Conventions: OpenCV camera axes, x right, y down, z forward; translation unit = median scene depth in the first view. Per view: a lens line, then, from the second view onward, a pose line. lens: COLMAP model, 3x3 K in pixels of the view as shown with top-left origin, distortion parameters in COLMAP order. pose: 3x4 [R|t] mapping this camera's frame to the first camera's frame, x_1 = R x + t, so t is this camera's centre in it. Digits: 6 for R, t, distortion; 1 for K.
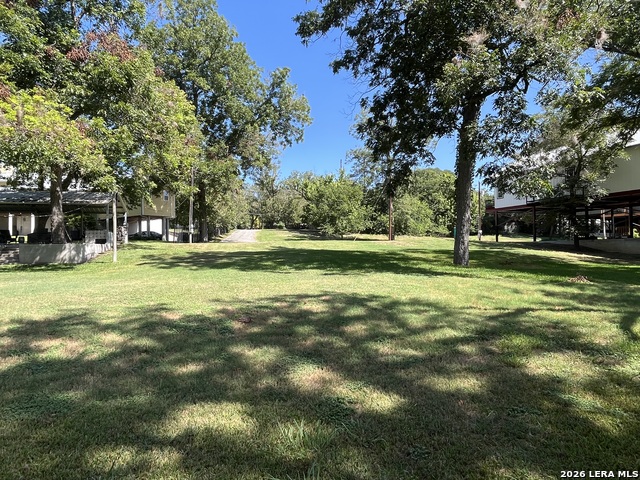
lens RADIAL K [[392.5, 0, 321.8], [0, 392.5, 241.8], [0, 0, 1]] dist [0.016415, 0.000748]
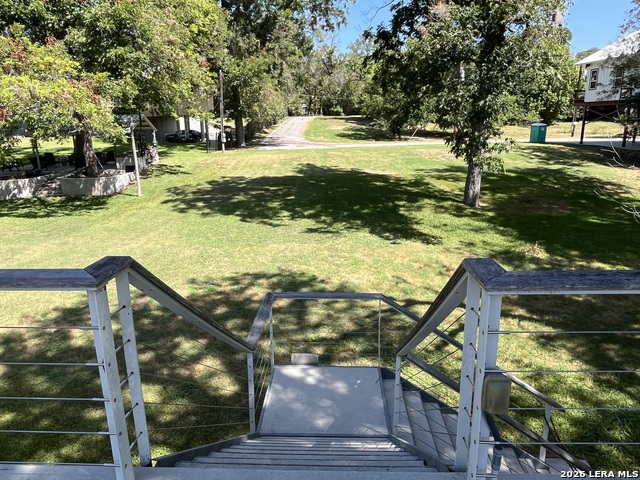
lens RADIAL K [[449.1, 0, 320.6], [0, 449.1, 241.3], [0, 0, 1]] dist [0.001644, -0.008653]
pose [[0.984261, 0.039473, -0.172259, 0.083812], [0.009246, 0.961899, 0.273249, -0.075349], [0.176482, -0.270541, 0.946394, -0.051558]]
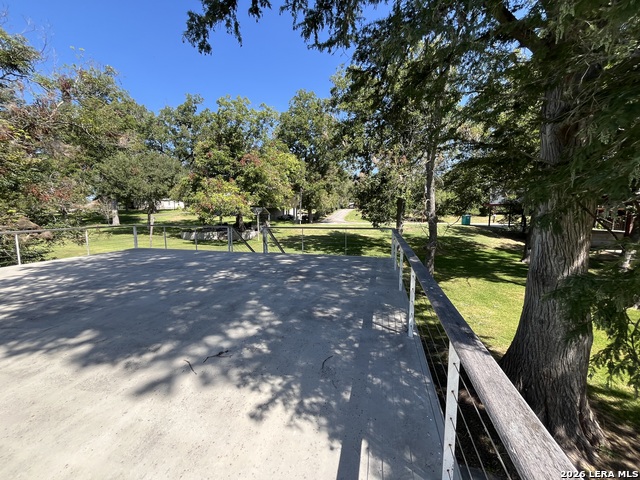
lens RADIAL K [[257.2, 0, 319.3], [0, 257.2, 242.9], [0, 0, 1]] dist [-0.001997, -0.000521]
pose [[0.933149, 0.054757, -0.355295, 0.210858], [-0.005532, 0.990402, 0.138109, -0.079640], [0.359447, -0.126911, 0.924495, -0.197278]]
